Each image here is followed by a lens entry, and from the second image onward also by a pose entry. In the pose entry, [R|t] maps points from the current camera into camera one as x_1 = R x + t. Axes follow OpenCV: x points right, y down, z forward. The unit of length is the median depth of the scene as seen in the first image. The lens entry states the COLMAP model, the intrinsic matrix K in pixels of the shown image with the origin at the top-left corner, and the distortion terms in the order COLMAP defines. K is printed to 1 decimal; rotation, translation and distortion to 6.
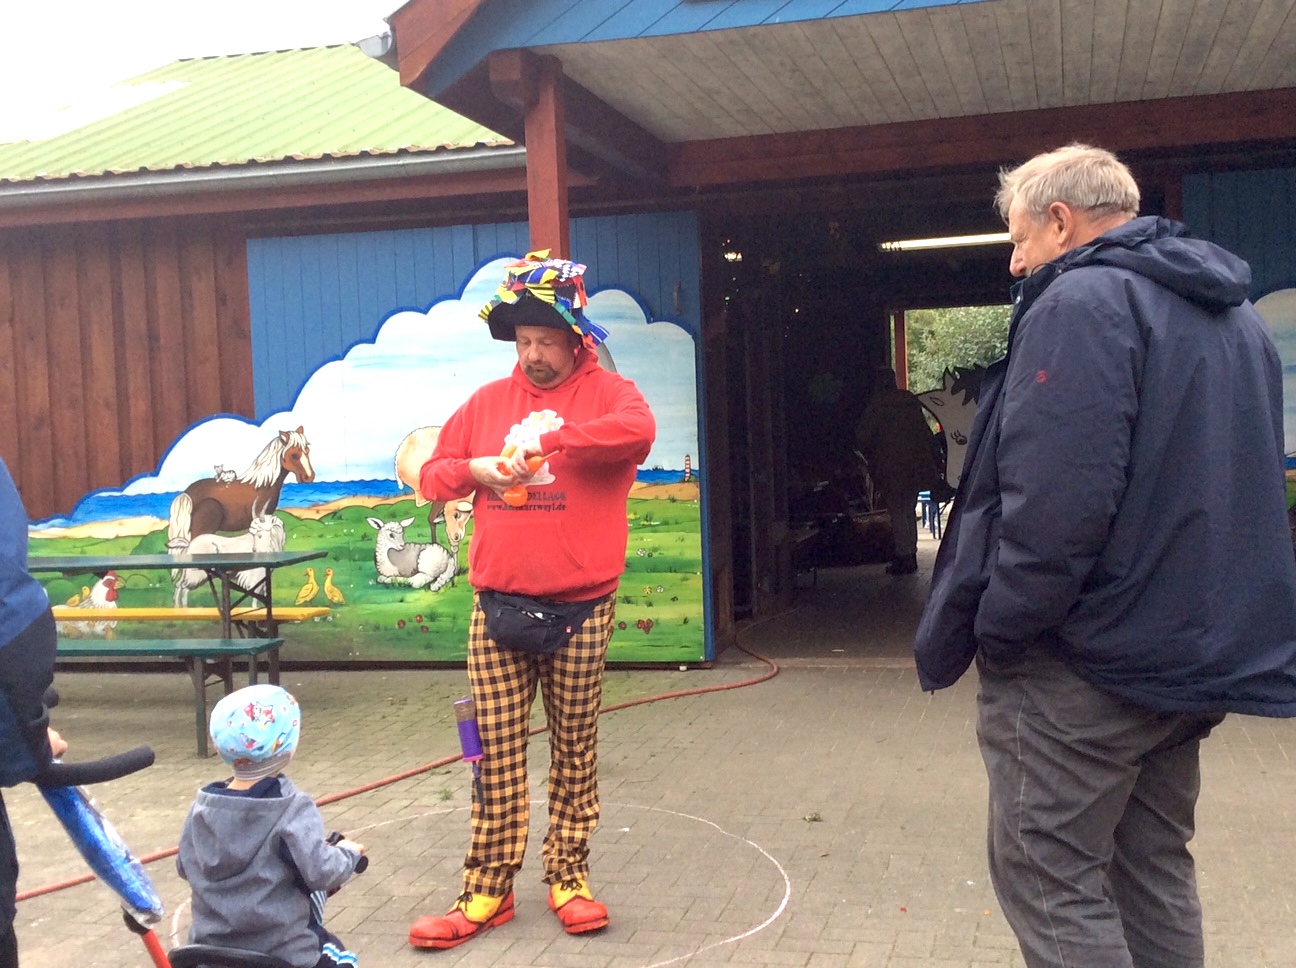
lens RADIAL K [[1645.7, 0, 654.0], [0, 1645.7, 488.4], [0, 0, 1]] dist [0.080044, 0.000000]
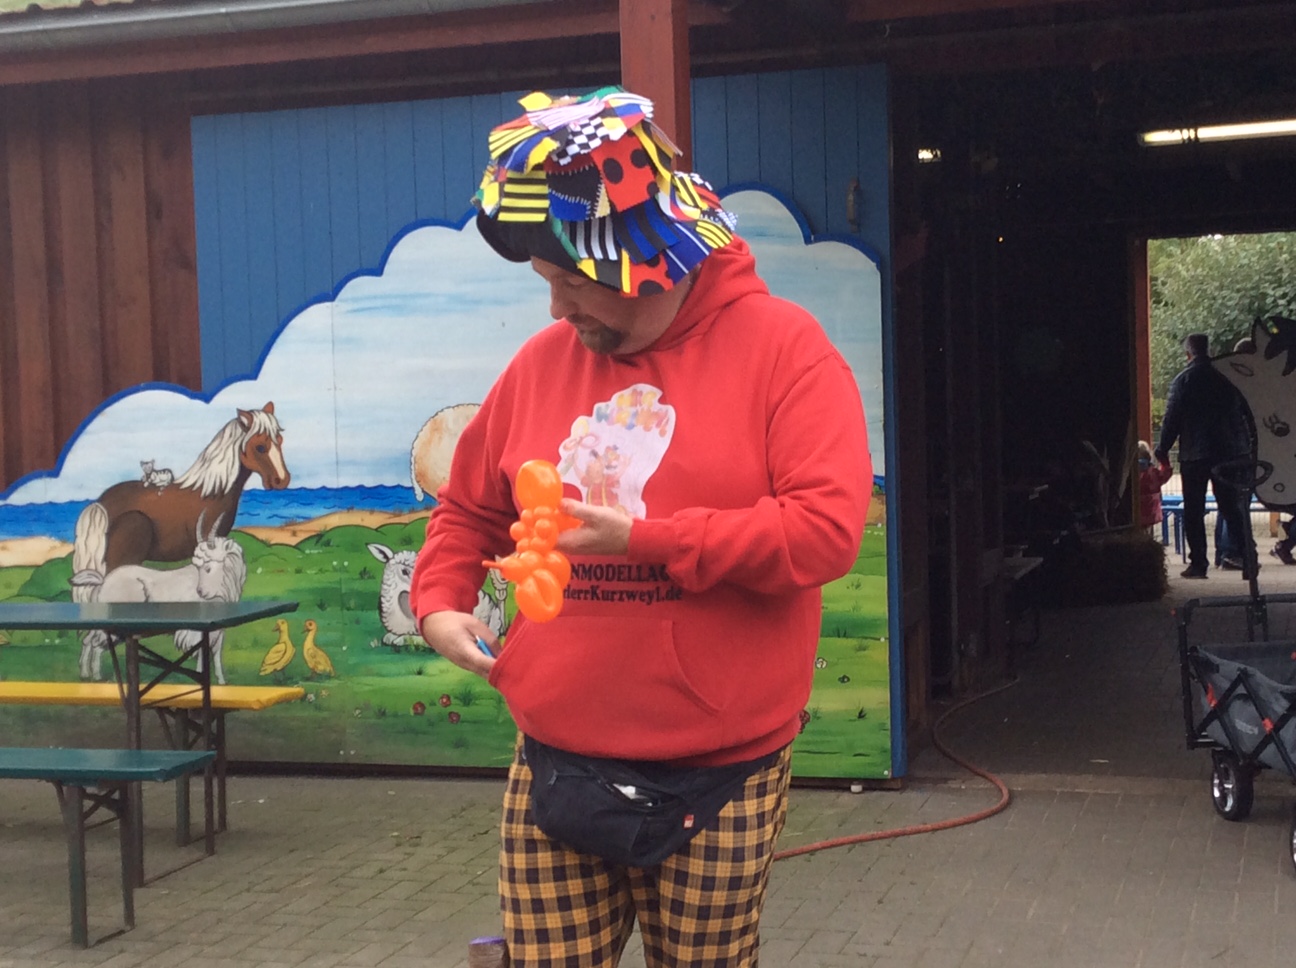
lens RADIAL K [[2133.1, 0, 650.7], [0, 2133.1, 482.8], [0, 0, 1]] dist [0.074138, 0.000000]
pose [[0.998141, 0.008631, -0.060336, -0.012199], [-0.008597, 0.999963, 0.000822, -0.007941], [0.060341, -0.000301, 0.998178, 0.166552]]
